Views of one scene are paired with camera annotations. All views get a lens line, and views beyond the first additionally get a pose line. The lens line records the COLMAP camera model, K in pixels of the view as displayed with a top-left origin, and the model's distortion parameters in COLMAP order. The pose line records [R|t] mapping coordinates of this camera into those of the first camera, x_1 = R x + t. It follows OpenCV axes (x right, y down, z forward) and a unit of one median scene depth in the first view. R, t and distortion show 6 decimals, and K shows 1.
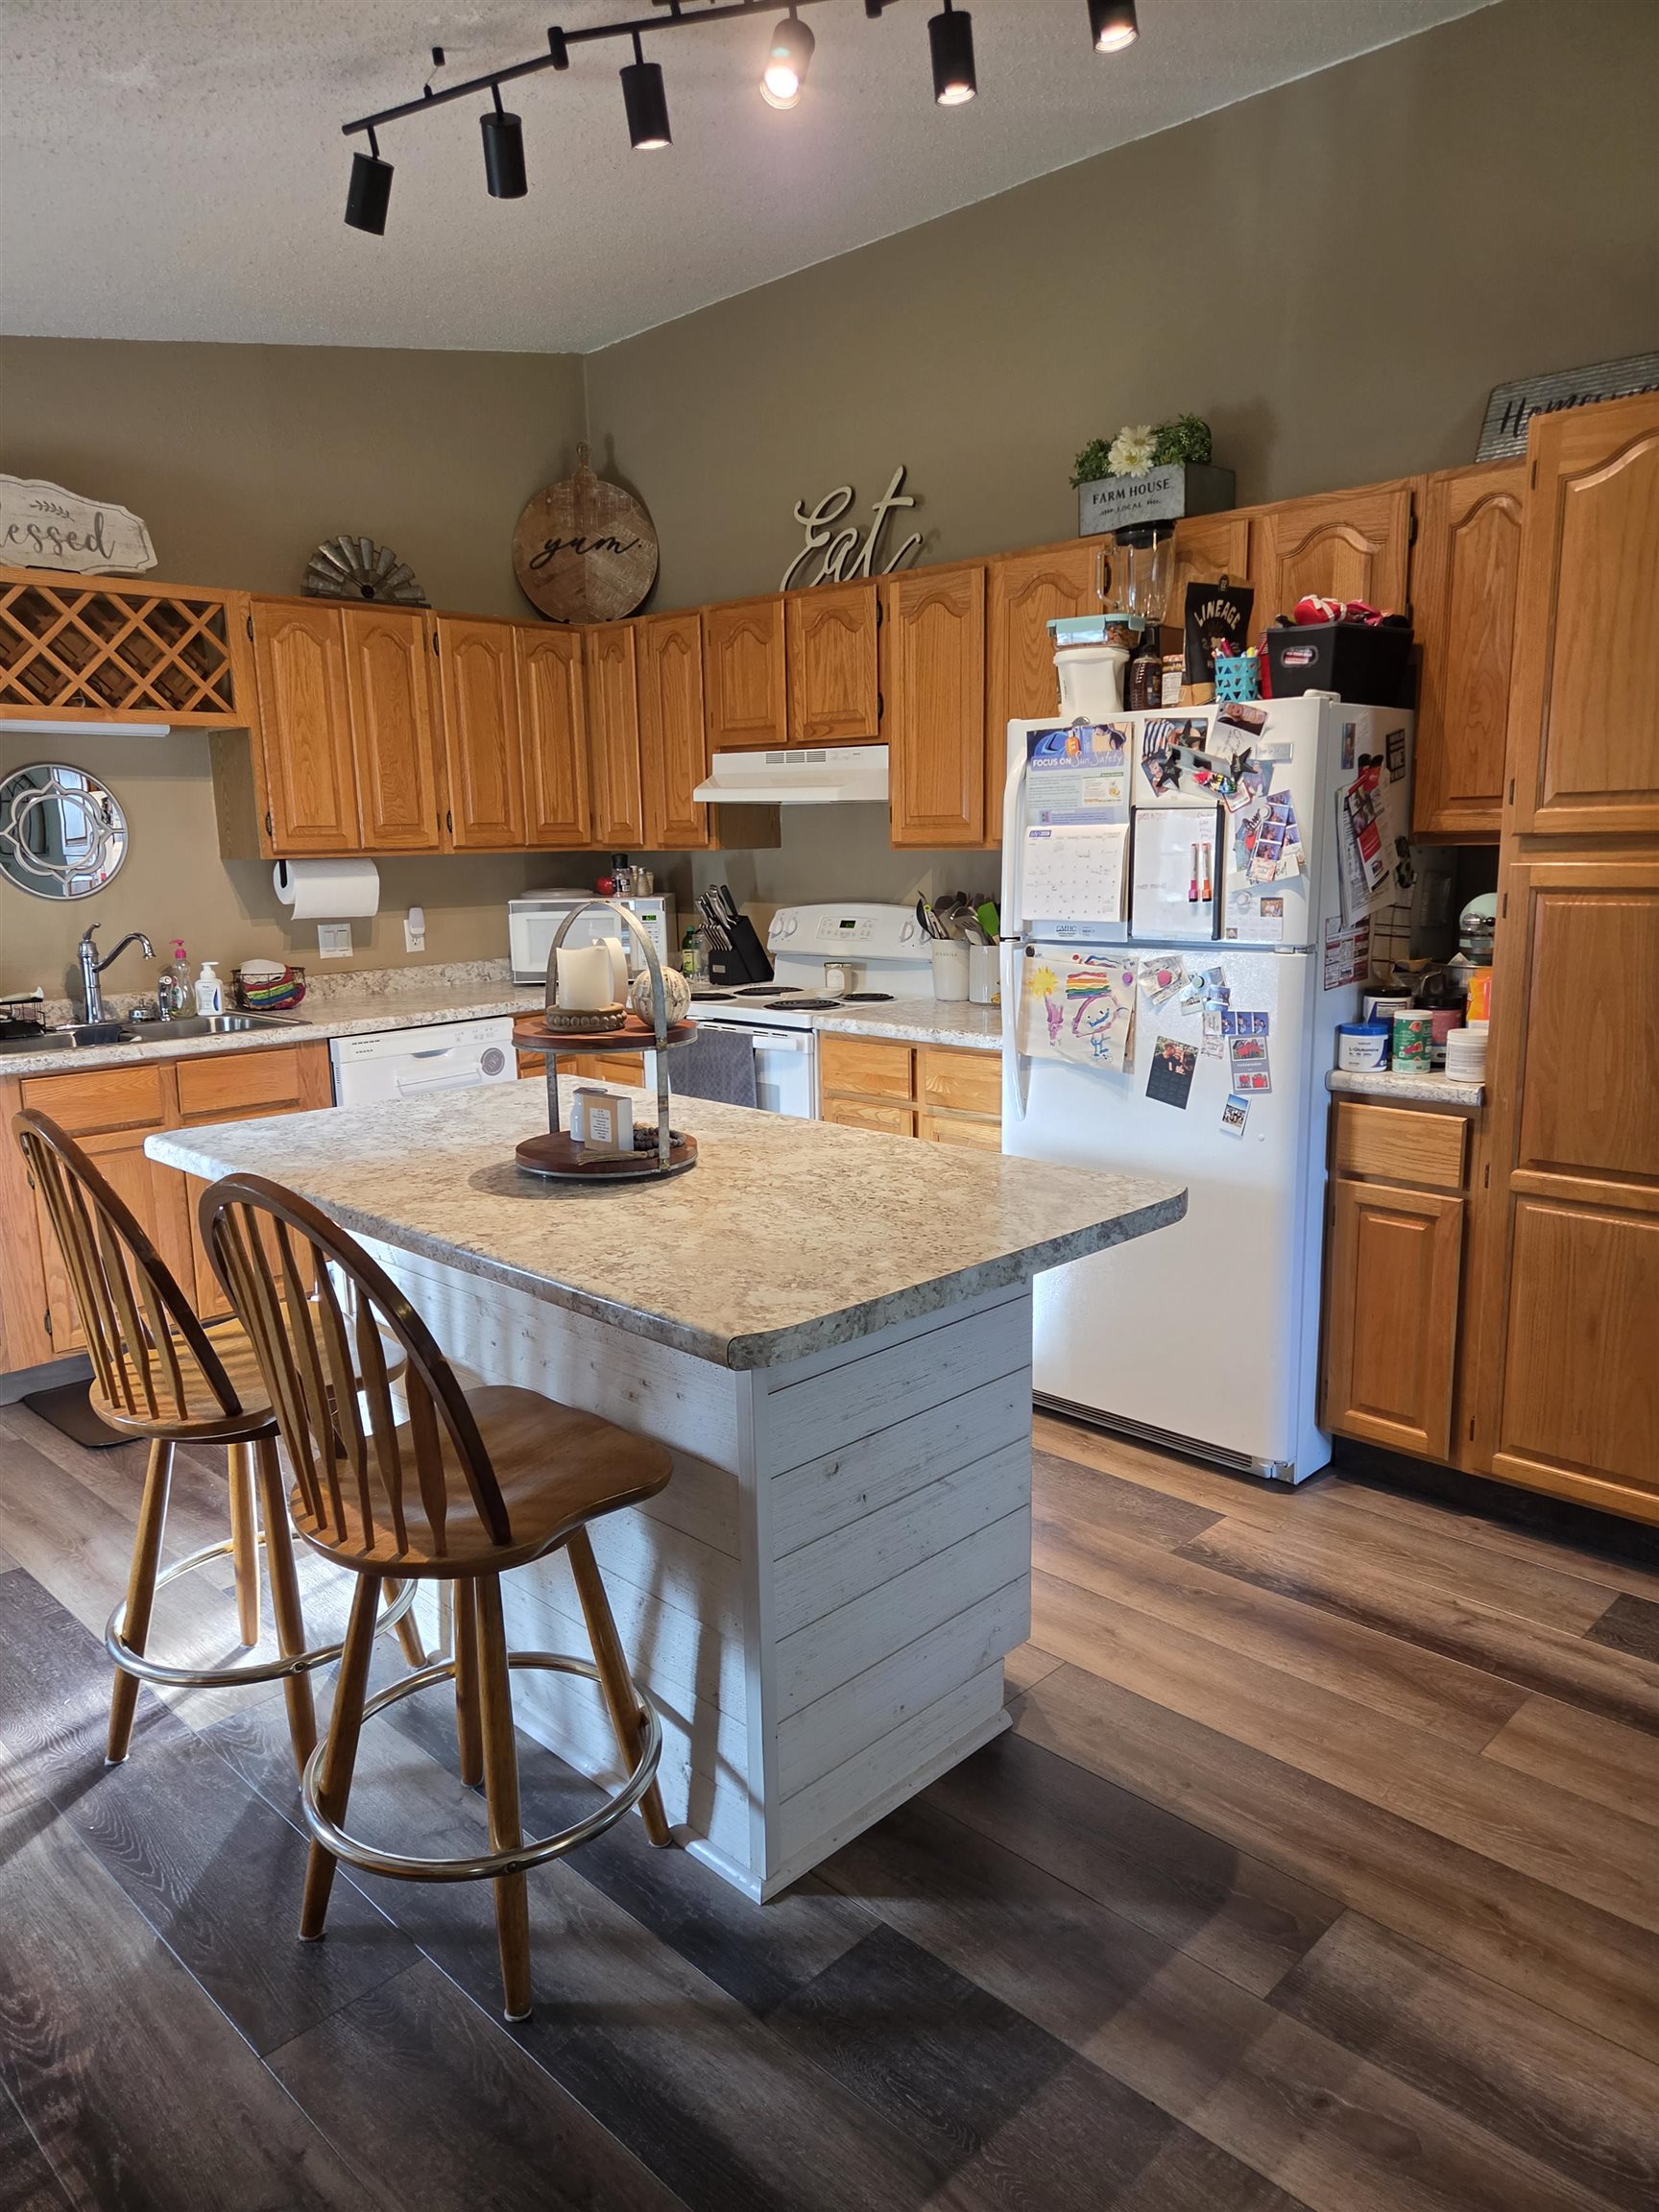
lens RADIAL K [[1501.7, 0, 818.9], [0, 1501.7, 1109.5], [0, 0, 1]] dist [0.058849, -0.041540]
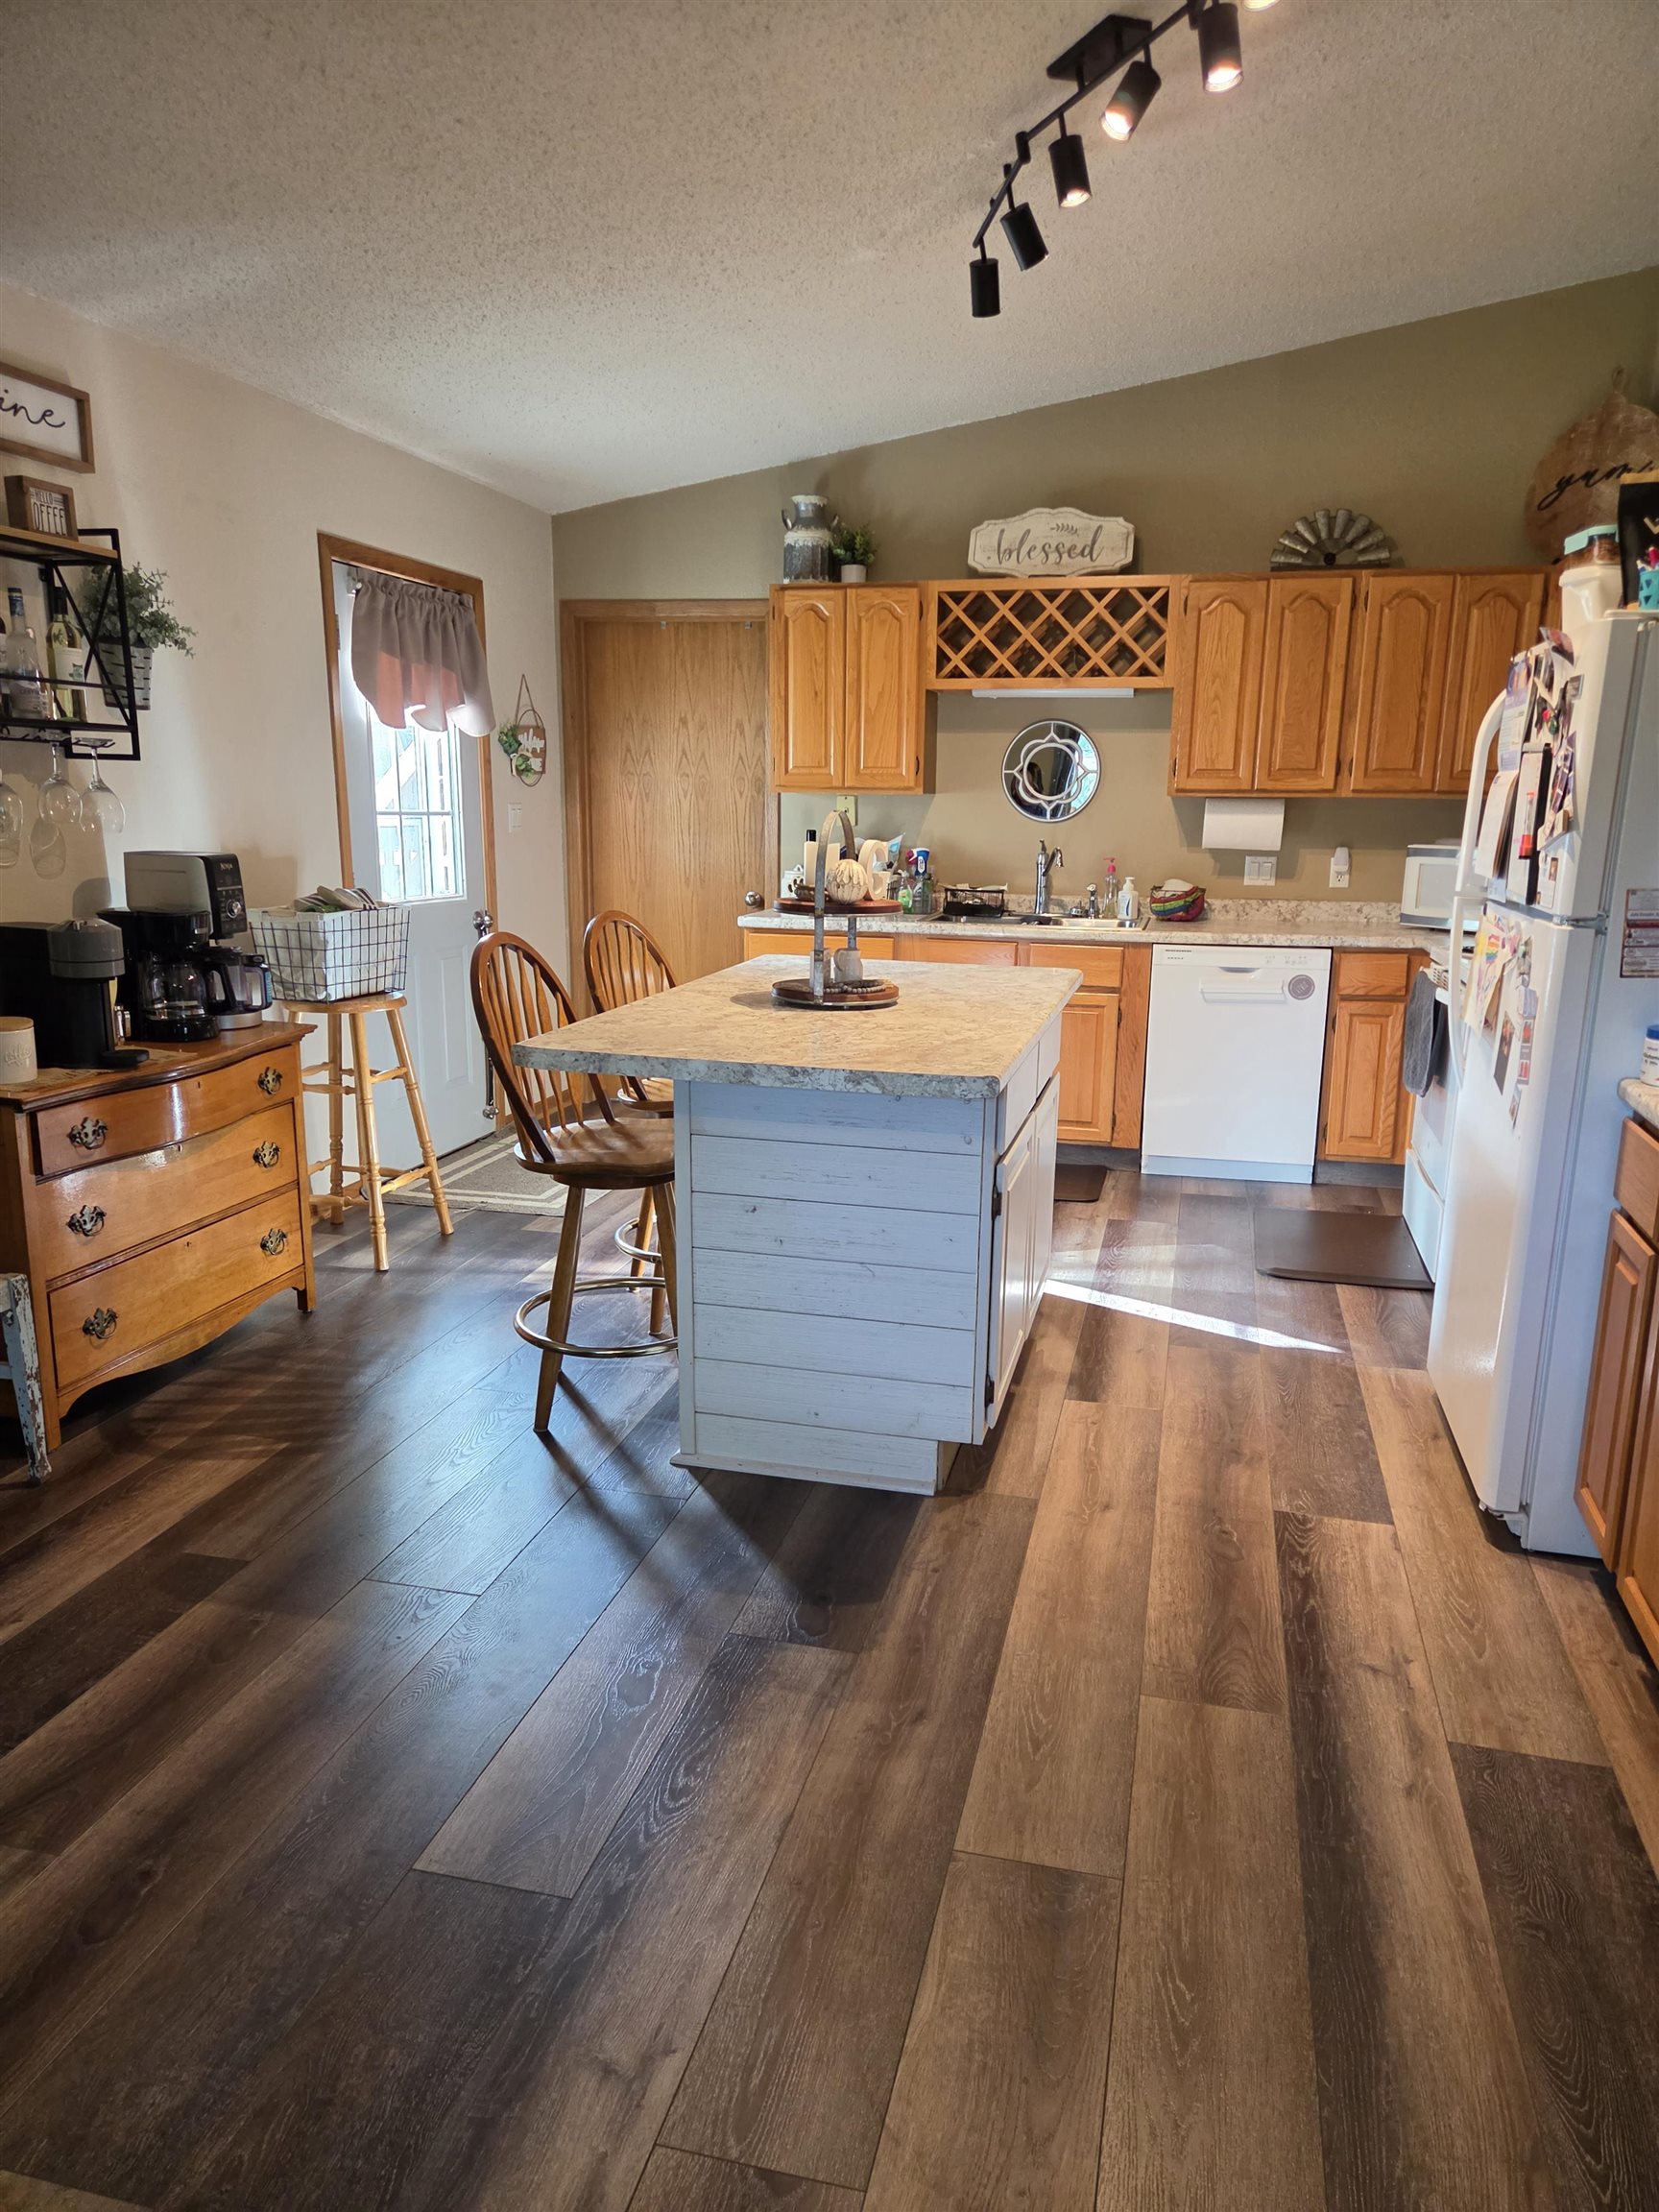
lens RADIAL K [[1501.7, 0, 867.0], [0, 1501.7, 1150.8], [0, 0, 1]] dist [0.058849, -0.041540]
pose [[0.511042, 0.228131, -0.828730, 0.832614], [-0.186203, 0.970625, 0.152368, -0.036349], [0.839145, 0.076445, 0.538508, 0.213029]]
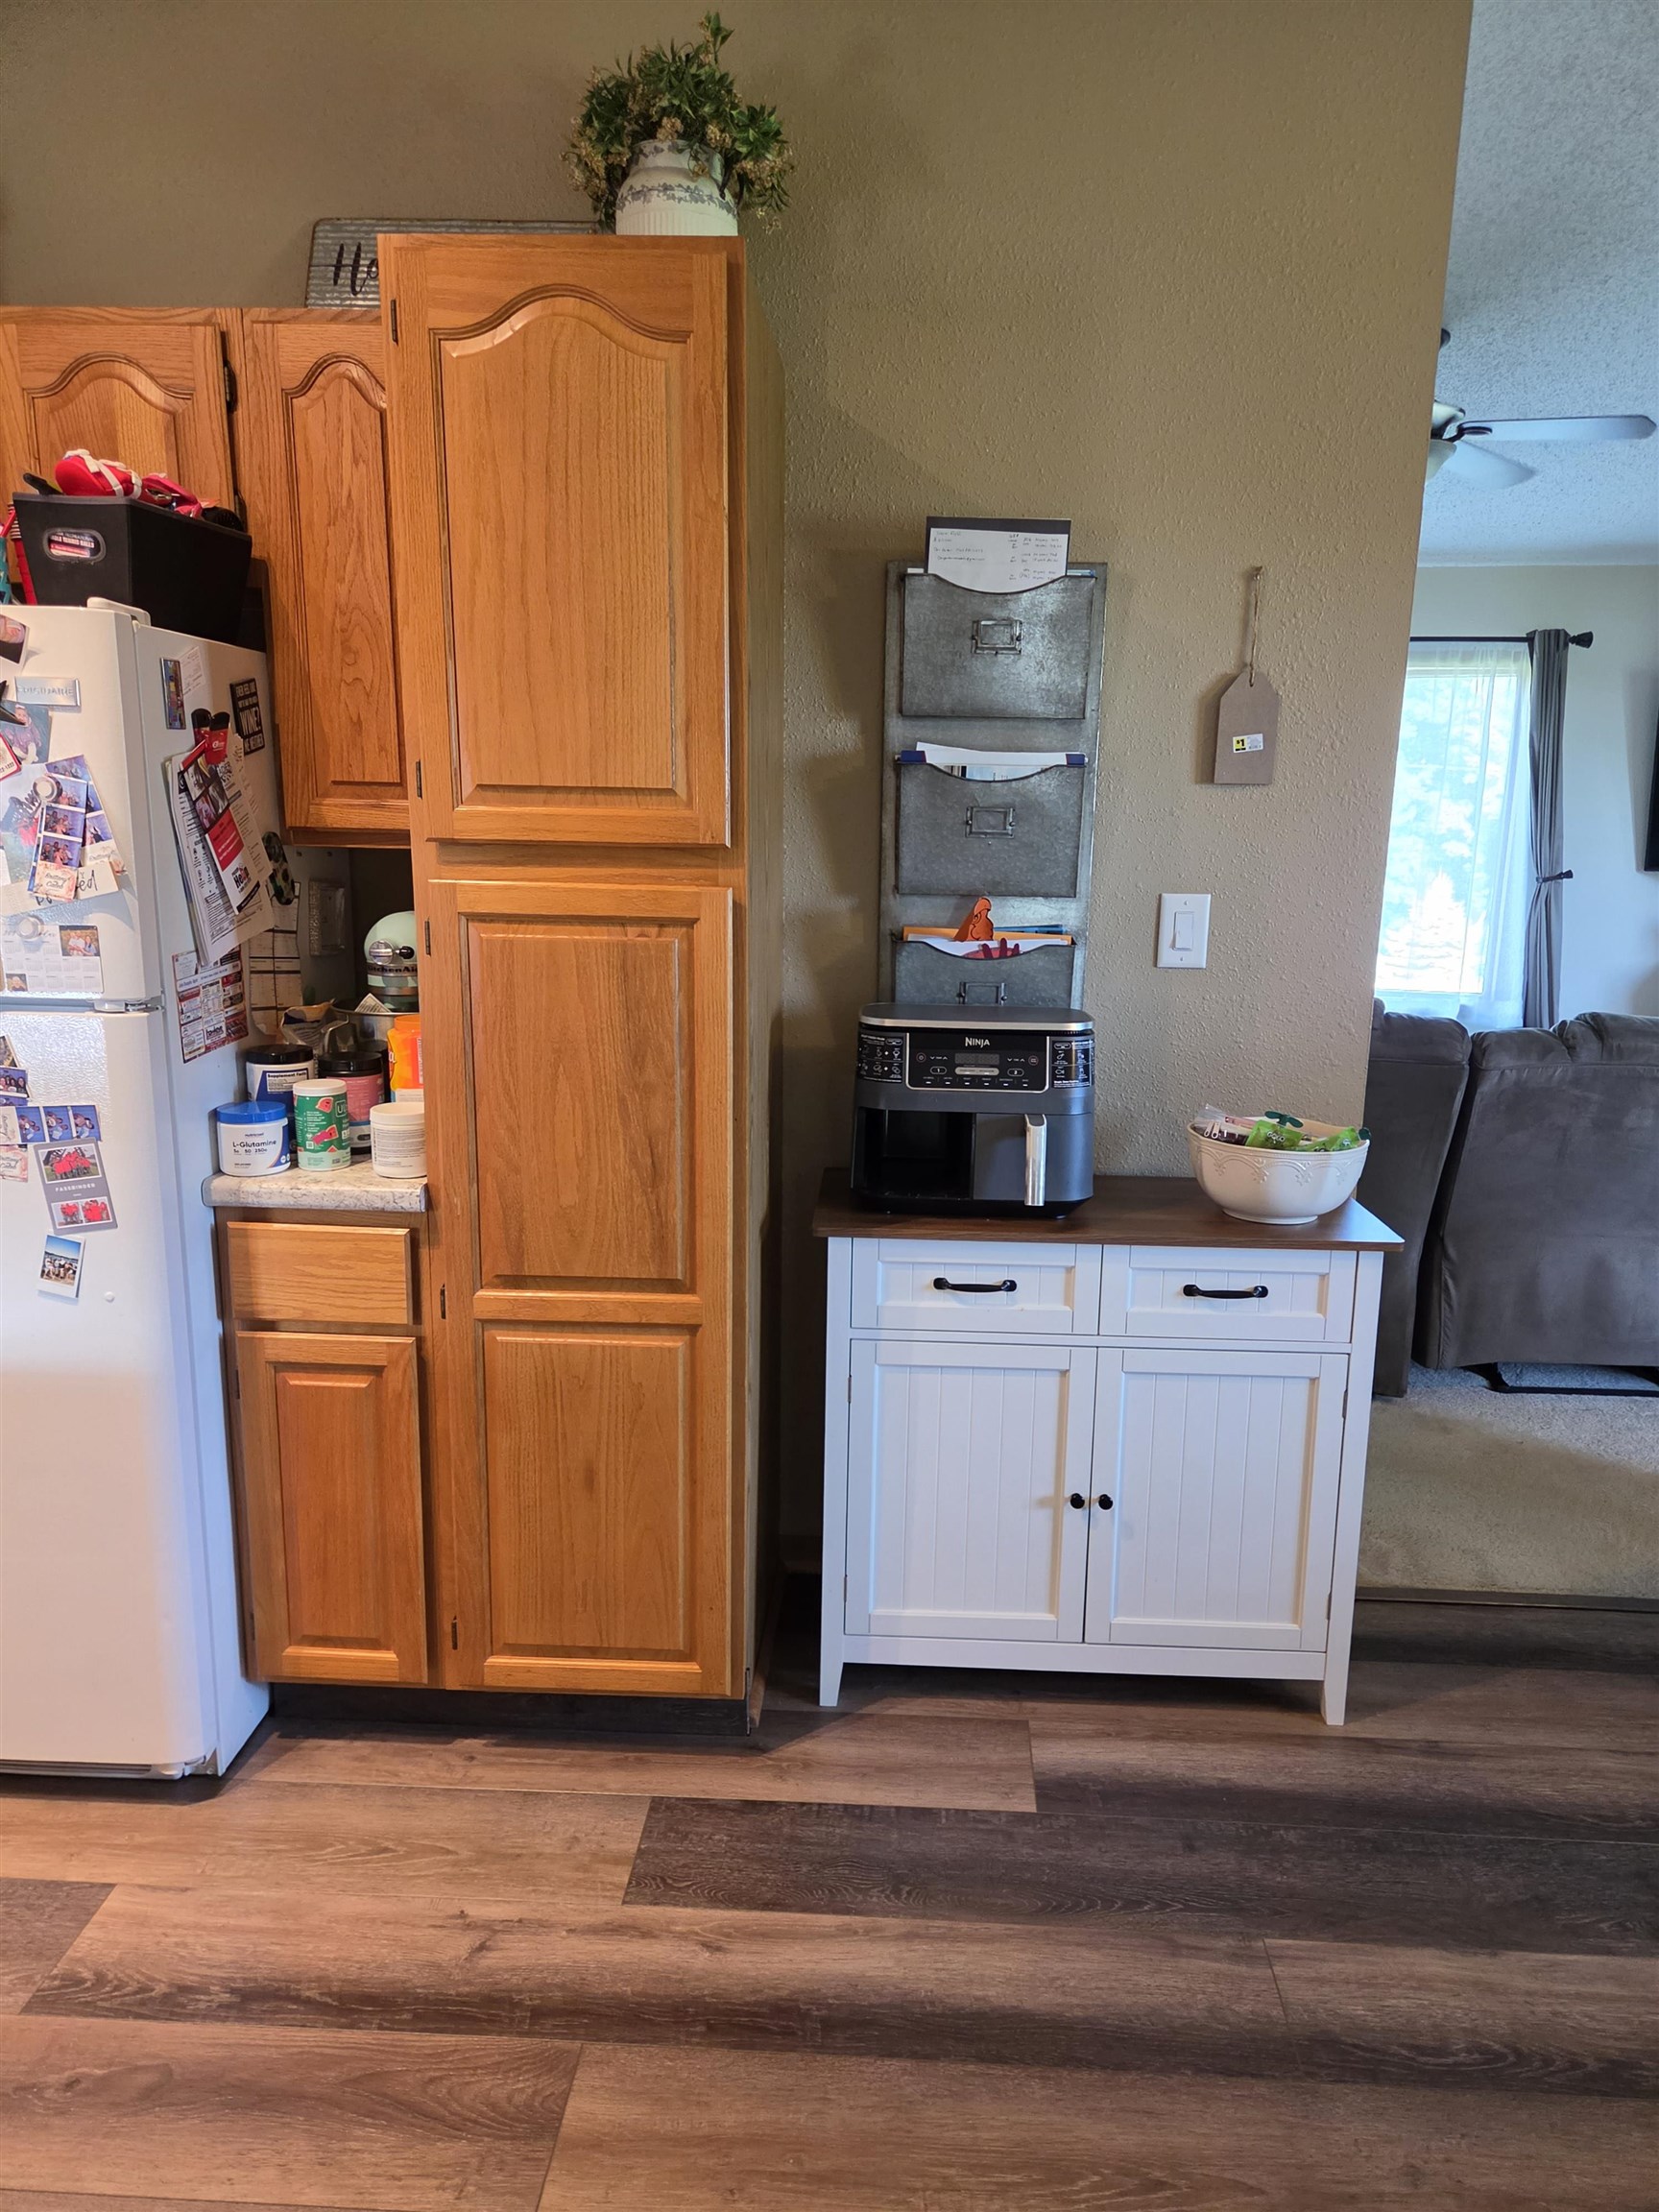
lens RADIAL K [[1501.7, 0, 868.1], [0, 1501.7, 1130.0], [0, 0, 1]] dist [0.058849, -0.041540]
pose [[0.743595, -0.108596, 0.659752, 0.113779], [0.089287, 0.994013, 0.062983, -0.064479], [-0.662642, 0.012073, 0.748839, 0.298728]]
